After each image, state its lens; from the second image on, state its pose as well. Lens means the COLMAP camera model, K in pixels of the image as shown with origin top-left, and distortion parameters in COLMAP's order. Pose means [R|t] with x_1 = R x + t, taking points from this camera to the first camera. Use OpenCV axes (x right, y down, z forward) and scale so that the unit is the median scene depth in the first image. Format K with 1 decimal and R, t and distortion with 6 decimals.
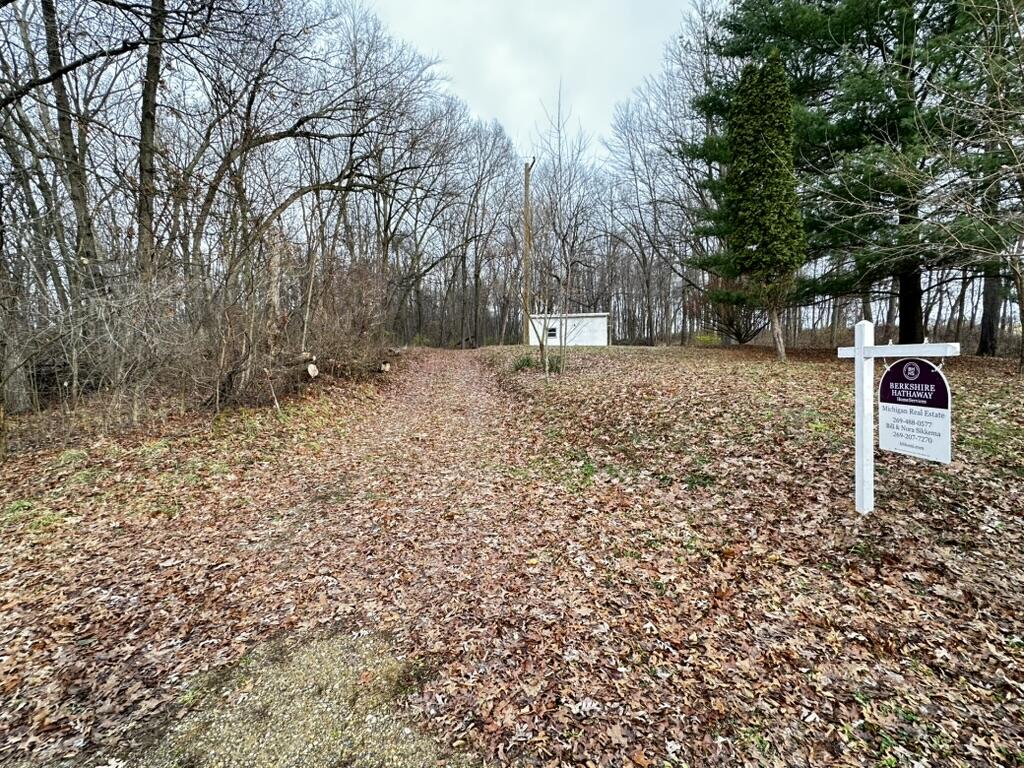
lens RADIAL K [[445.3, 0, 512.0], [0, 445.3, 384.0], [0, 0, 1]] dist [0.001494, 0.000240]
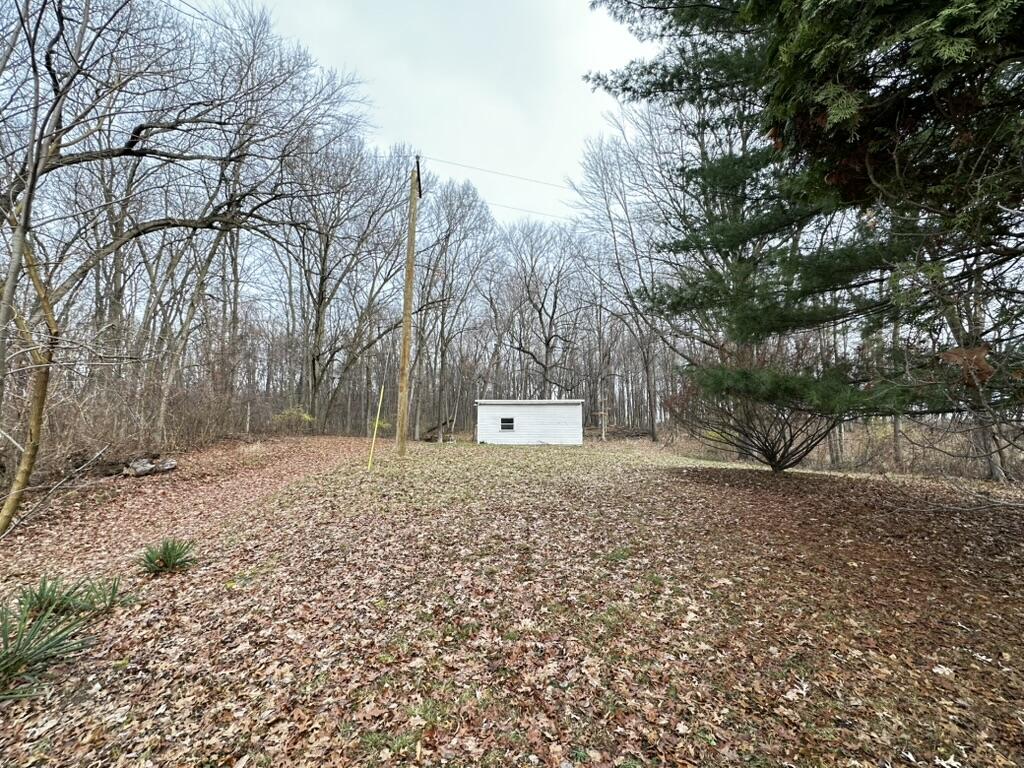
lens RADIAL K [[445.3, 0, 512.0], [0, 445.3, 384.0], [0, 0, 1]] dist [0.001494, 0.000240]
pose [[0.998849, 0.017527, -0.044642, 0.128595], [-0.025173, 0.983901, -0.176930, -0.049650], [0.040823, 0.177850, 0.983210, 0.258211]]
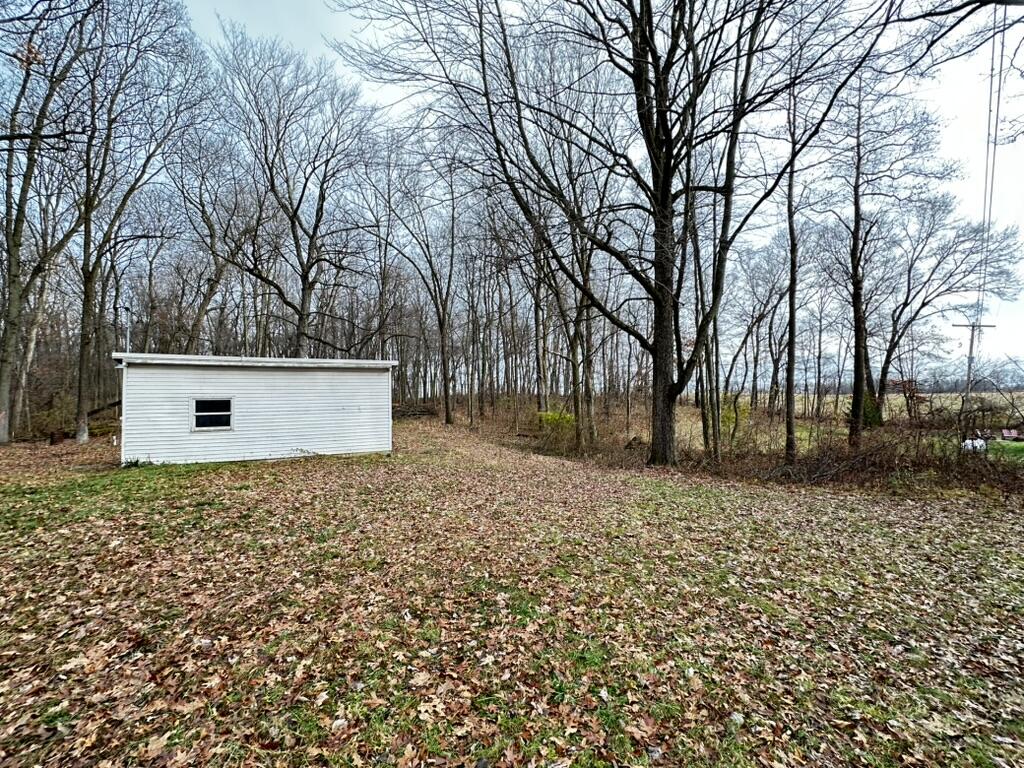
lens RADIAL K [[445.3, 0, 512.0], [0, 445.3, 384.0], [0, 0, 1]] dist [0.001494, 0.000240]
pose [[0.883868, 0.023412, 0.467150, 0.127746], [0.023861, 0.995189, -0.095021, -0.100972], [-0.467127, 0.095133, 0.879057, 0.623281]]
